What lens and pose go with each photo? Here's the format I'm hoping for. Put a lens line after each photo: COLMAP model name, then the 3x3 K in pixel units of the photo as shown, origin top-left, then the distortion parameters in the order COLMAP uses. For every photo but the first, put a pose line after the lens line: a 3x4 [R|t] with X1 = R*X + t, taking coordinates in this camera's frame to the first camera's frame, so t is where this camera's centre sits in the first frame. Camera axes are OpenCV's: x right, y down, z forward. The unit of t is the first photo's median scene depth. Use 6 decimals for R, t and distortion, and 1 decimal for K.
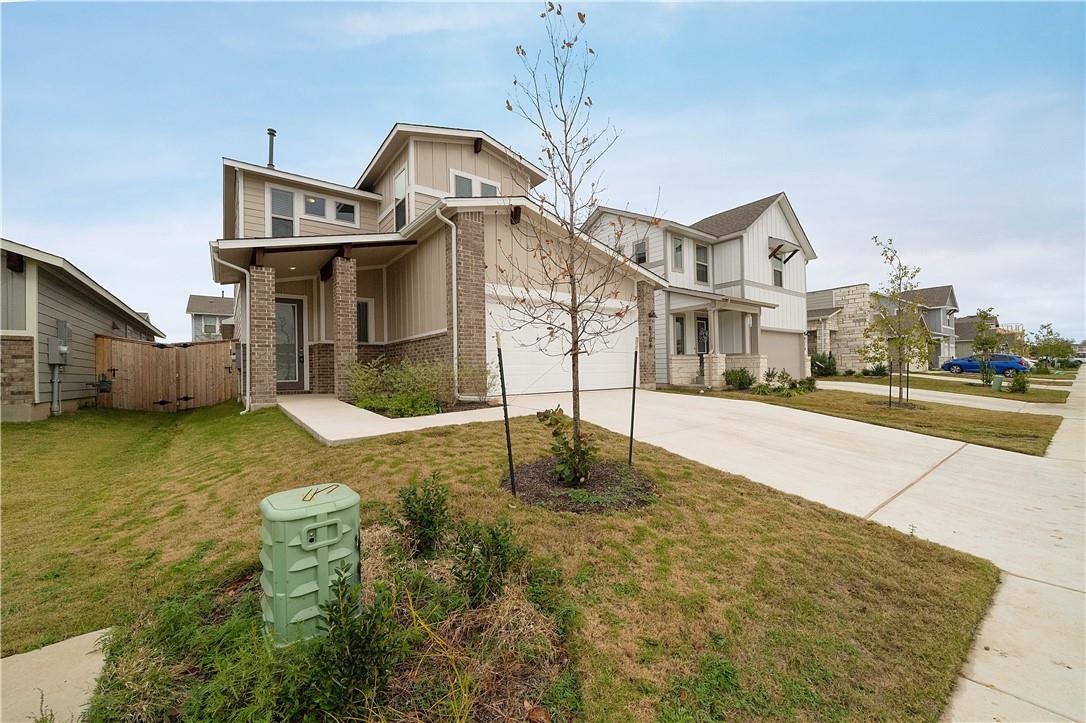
lens RADIAL K [[418.5, 0, 540.0], [0, 418.5, 363.5], [0, 0, 1]] dist [-0.000402, 0.000131]
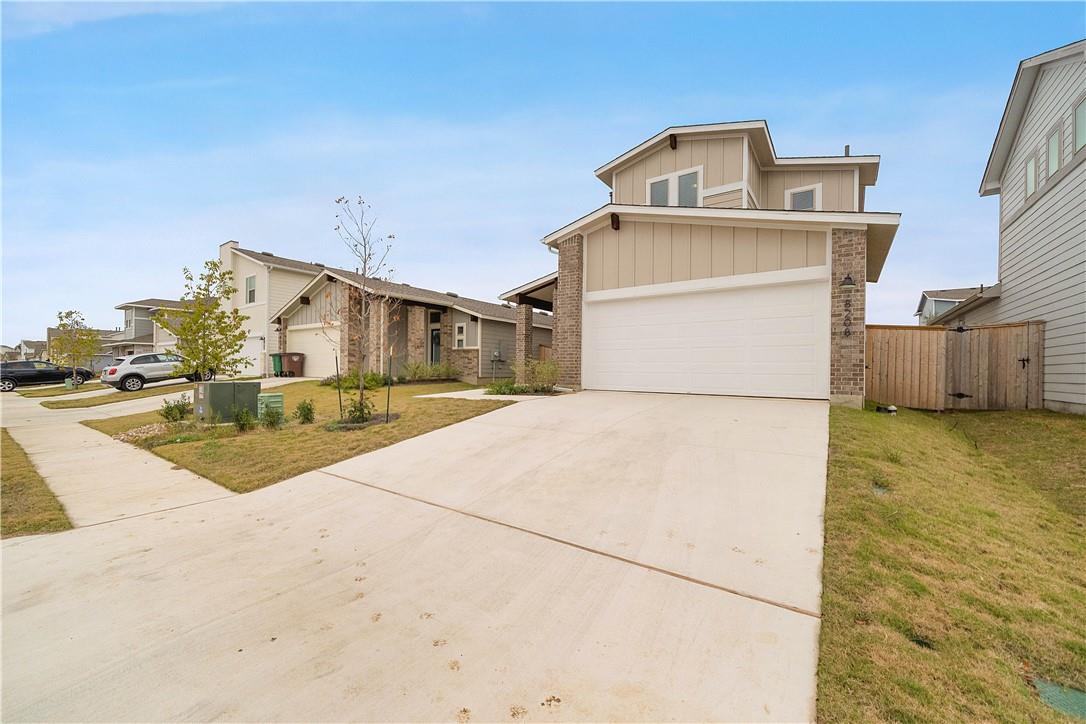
lens RADIAL K [[418.5, 0, 539.4], [0, 418.5, 370.1], [0, 0, 1]] dist [-0.000402, 0.000131]
pose [[0.294971, 0.025813, -0.955157, 1.015445], [0.003467, 0.999600, 0.028085, -0.008812], [0.955500, -0.011596, 0.294764, 0.556937]]
